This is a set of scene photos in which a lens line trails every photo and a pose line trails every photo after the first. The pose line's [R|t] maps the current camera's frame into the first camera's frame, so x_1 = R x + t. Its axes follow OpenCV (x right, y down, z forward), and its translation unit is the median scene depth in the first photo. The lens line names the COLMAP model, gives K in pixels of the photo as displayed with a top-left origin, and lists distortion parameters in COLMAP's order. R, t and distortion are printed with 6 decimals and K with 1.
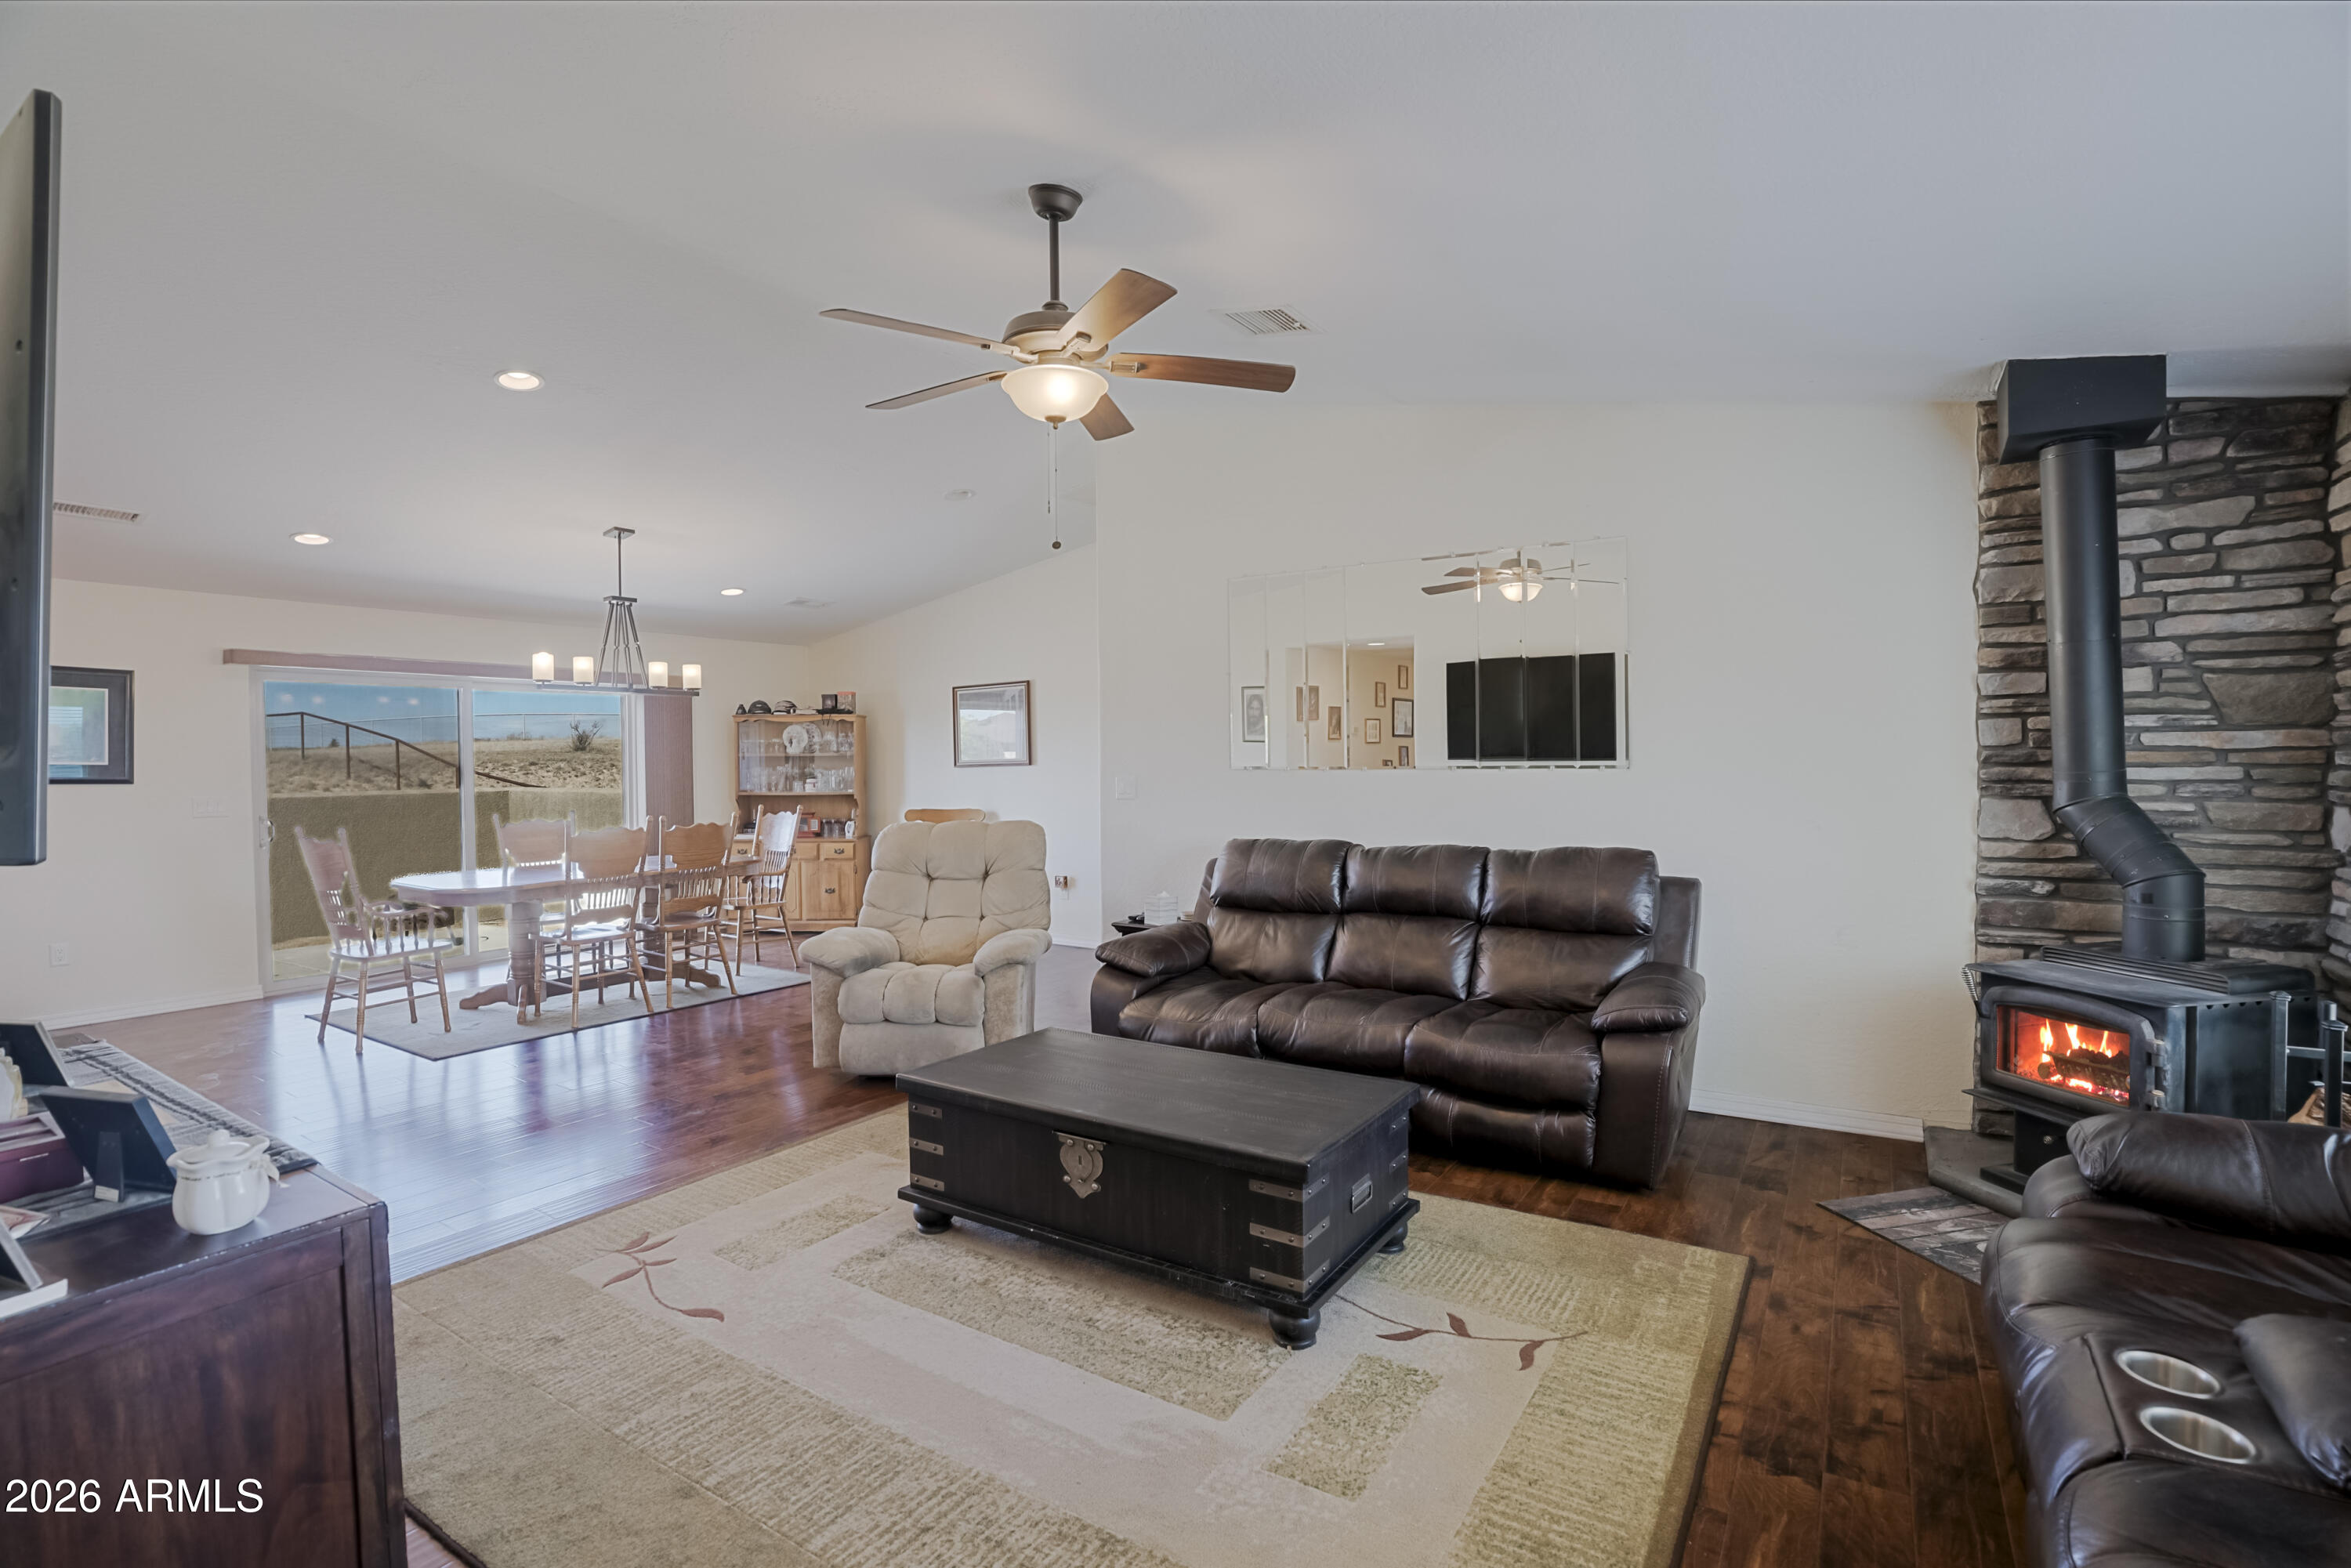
lens RADIAL K [[1119.4, 0, 1175.5], [0, 1119.4, 784.0], [0, 0, 1]] dist [-0.015079, 0.000200]
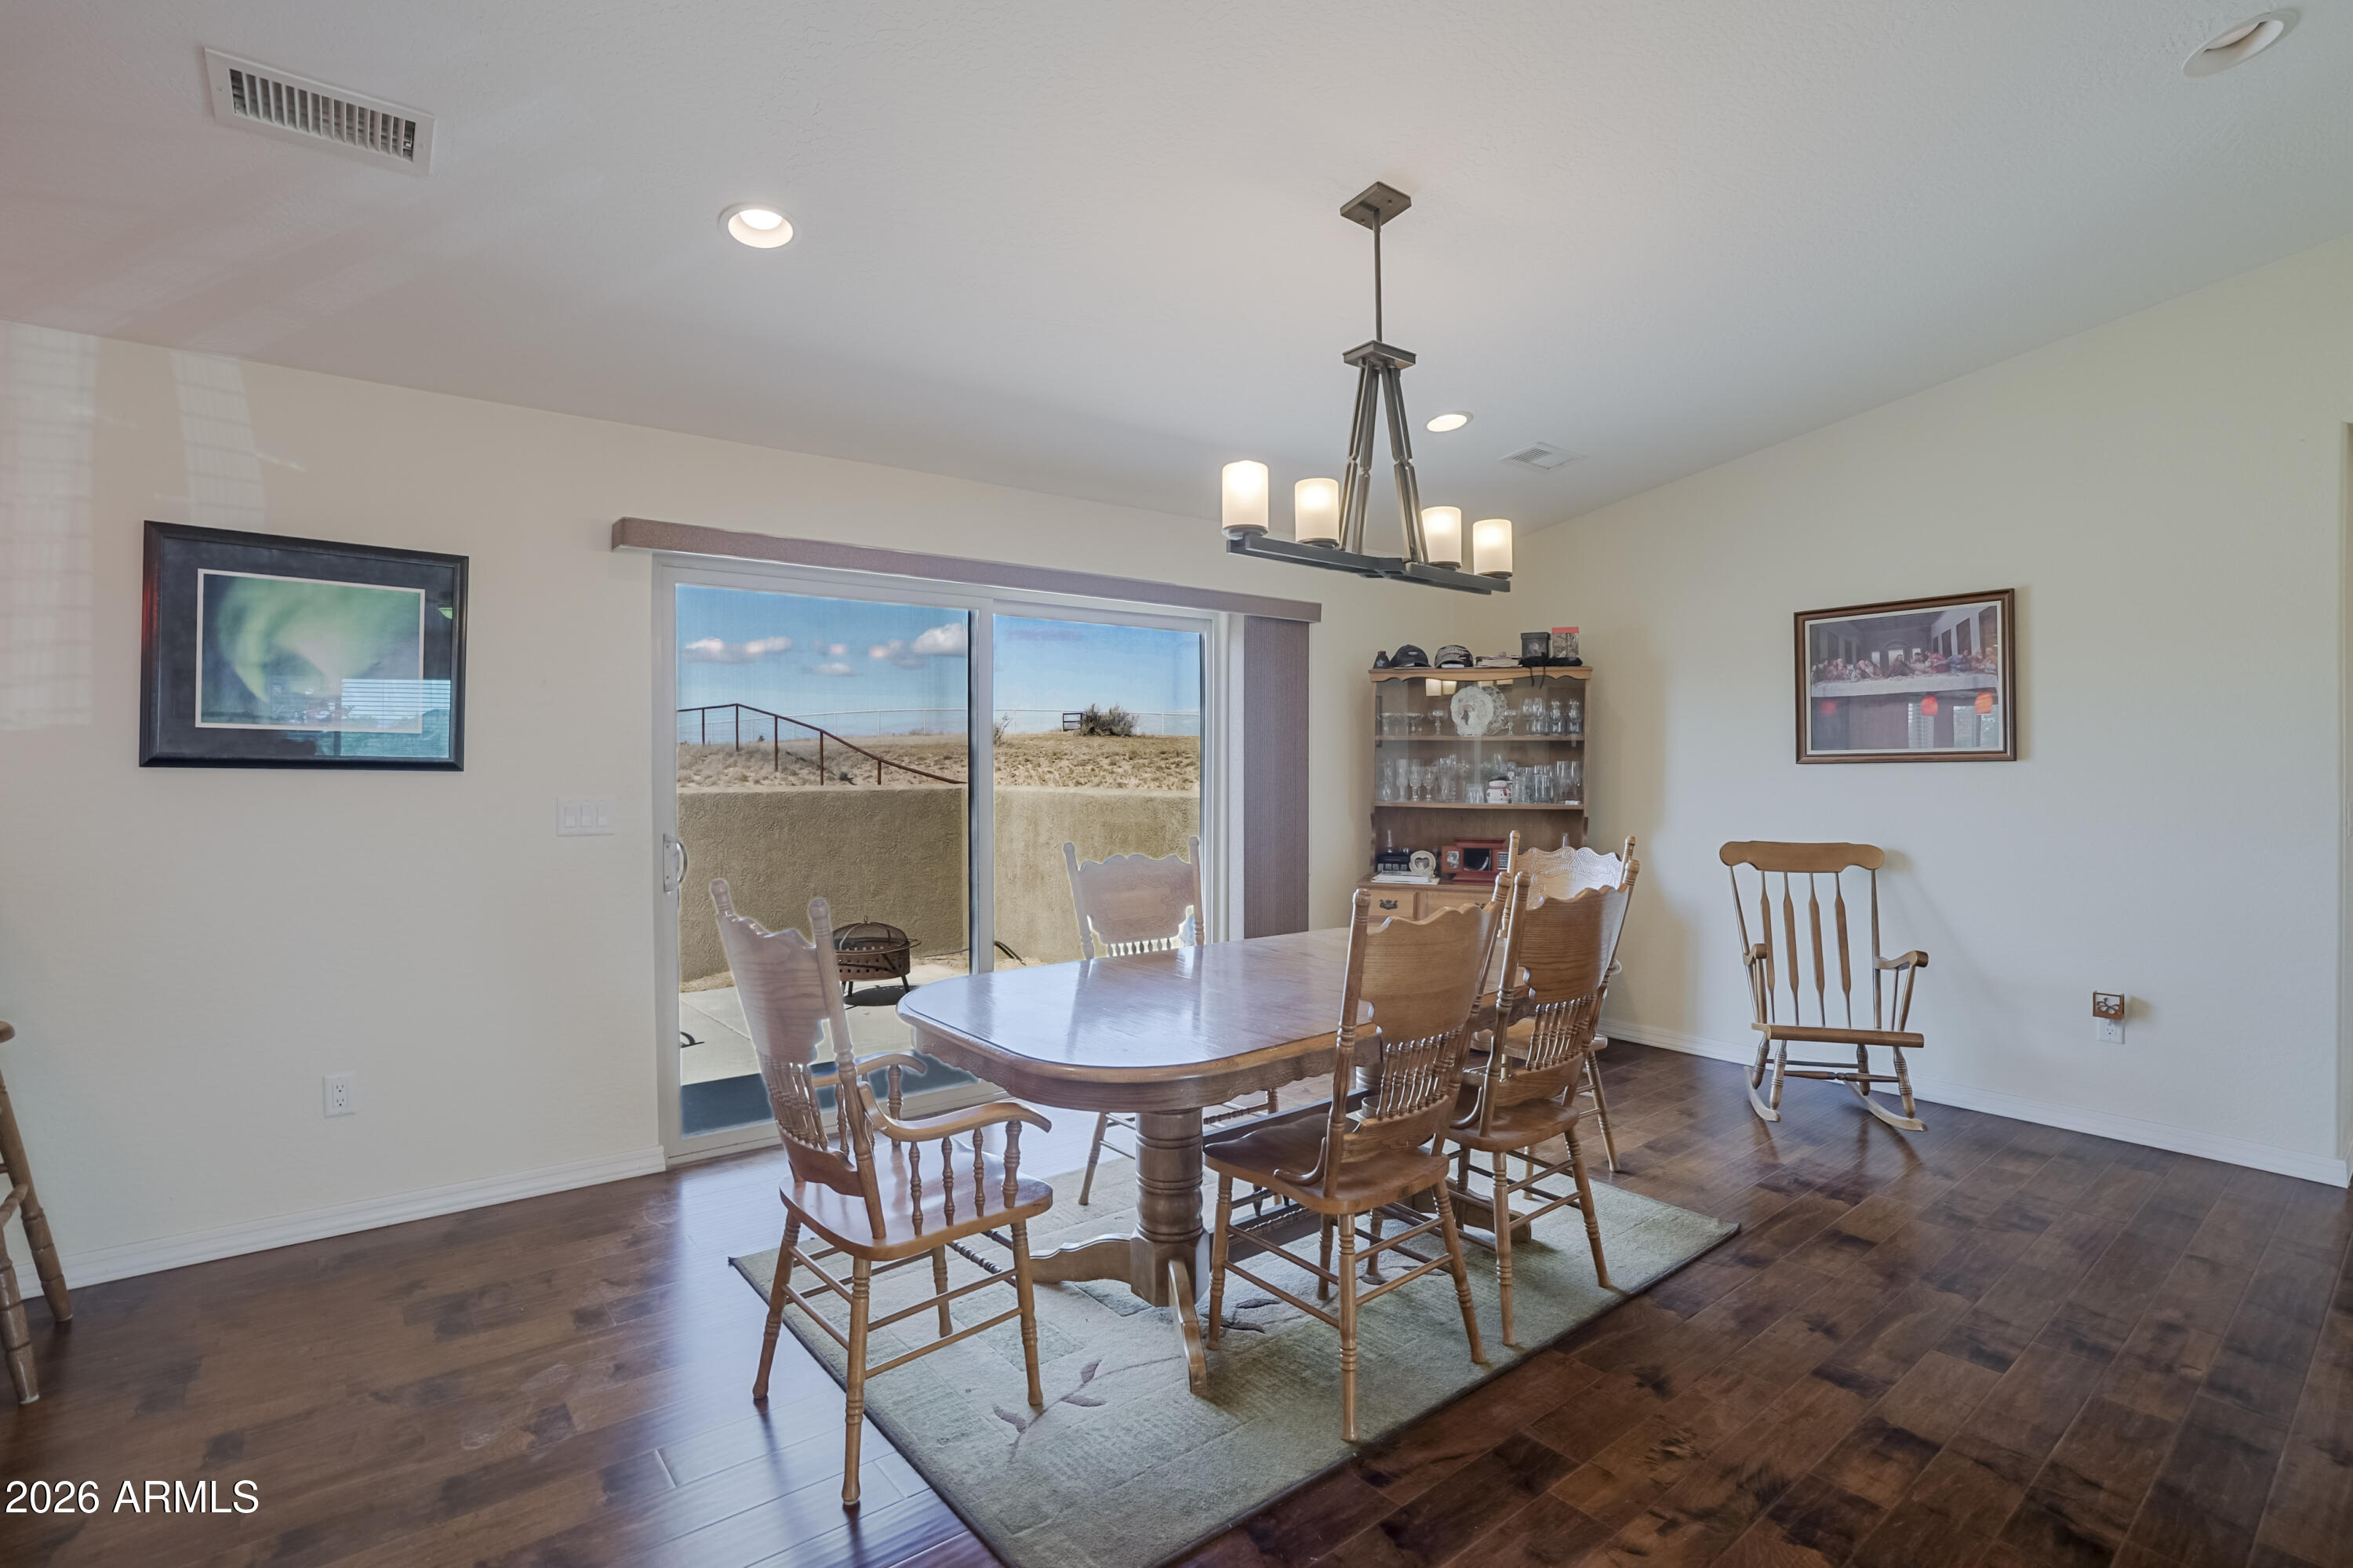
lens RADIAL K [[1146.0, 0, 1208.0], [0, 1146.0, 789.1], [0, 0, 1]] dist [-0.047617, 0.000331]
pose [[0.962641, 0.020046, -0.270039, -0.312264], [-0.019874, 0.999797, 0.003372, 0.000527], [0.270051, 0.002120, 0.962844, 0.398350]]
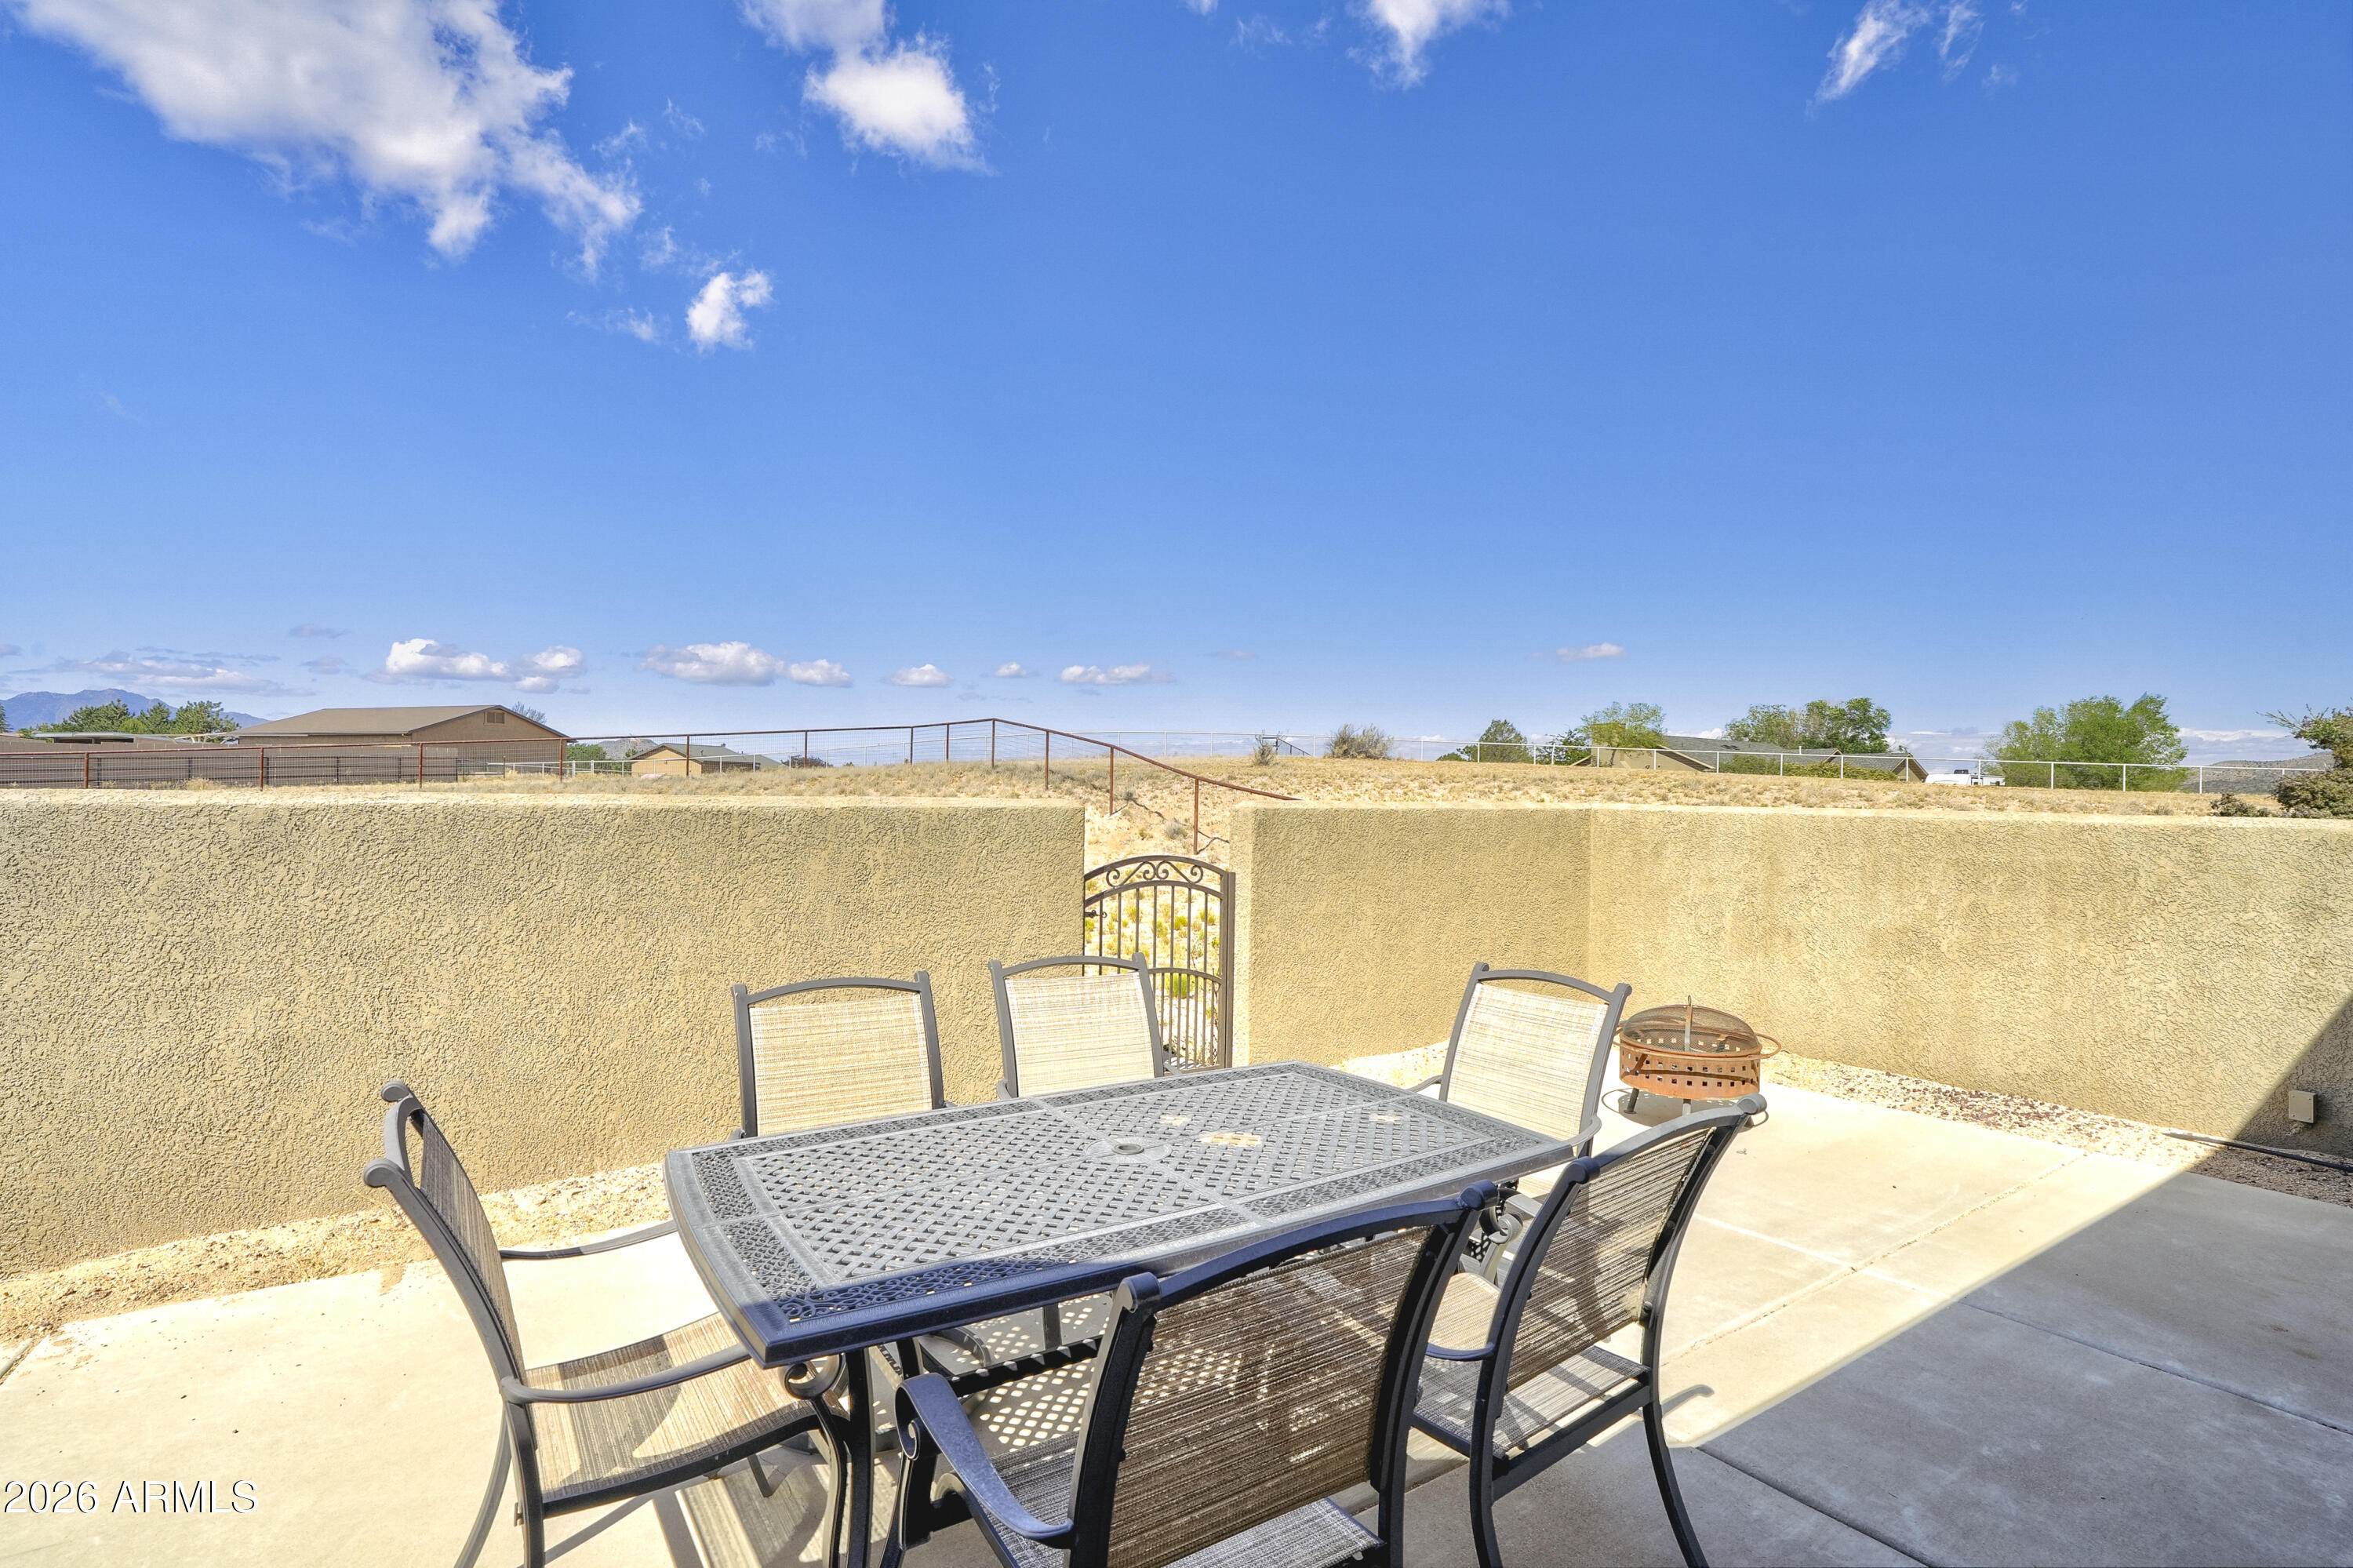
lens RADIAL K [[1146.0, 0, 1208.0], [0, 1146.0, 789.1], [0, 0, 1]] dist [-0.047617, 0.000331]
pose [[0.931225, 0.028154, -0.363356, -0.825608], [-0.037505, 0.999121, -0.018705, 0.020369], [0.362510, 0.031046, 0.931463, 0.529005]]
